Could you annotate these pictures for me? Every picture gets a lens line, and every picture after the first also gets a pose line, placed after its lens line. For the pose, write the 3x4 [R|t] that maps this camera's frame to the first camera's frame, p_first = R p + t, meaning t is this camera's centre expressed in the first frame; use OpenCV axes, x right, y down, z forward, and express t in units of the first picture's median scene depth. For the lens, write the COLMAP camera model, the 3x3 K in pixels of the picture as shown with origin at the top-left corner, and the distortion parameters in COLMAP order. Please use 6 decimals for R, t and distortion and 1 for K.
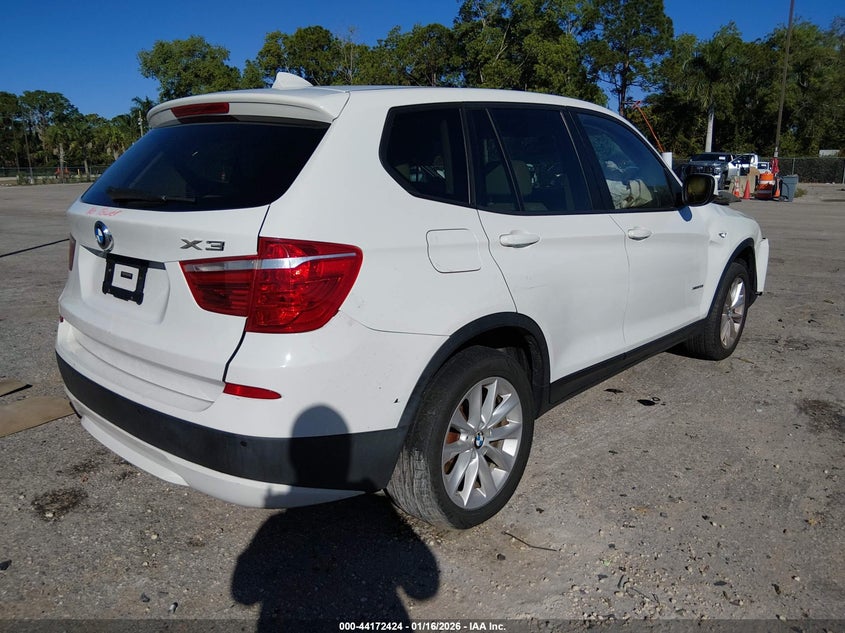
lens RADIAL K [[651.5, 0, 407.6], [0, 651.5, 310.0], [0, 0, 1]] dist [0.023934, -0.002521]
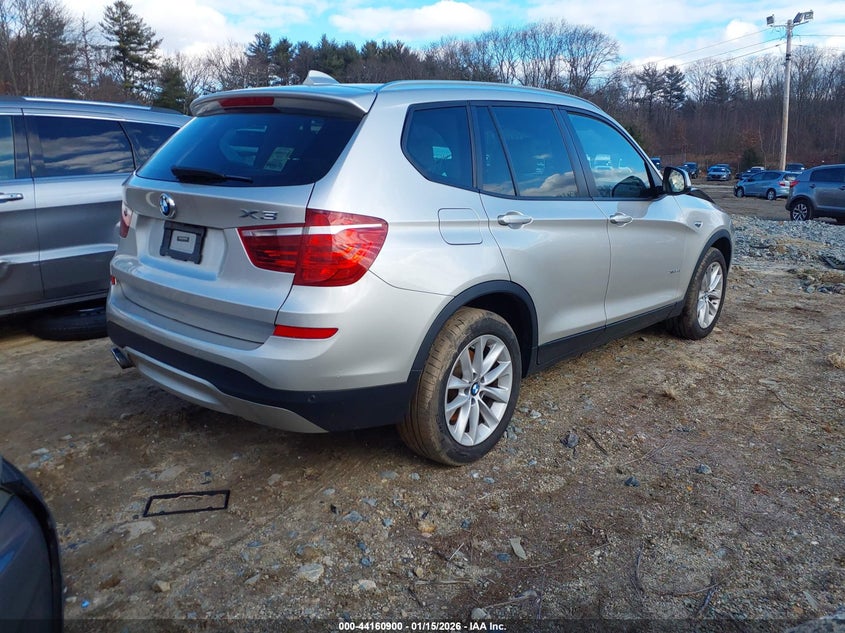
lens RADIAL K [[651.5, 0, 429.3], [0, 651.5, 313.1], [0, 0, 1]] dist [0.023934, -0.002521]
pose [[0.999046, 0.018723, 0.039456, -0.033680], [-0.019794, 0.999441, 0.026937, 0.043866], [-0.038930, -0.027692, 0.998858, -0.236829]]
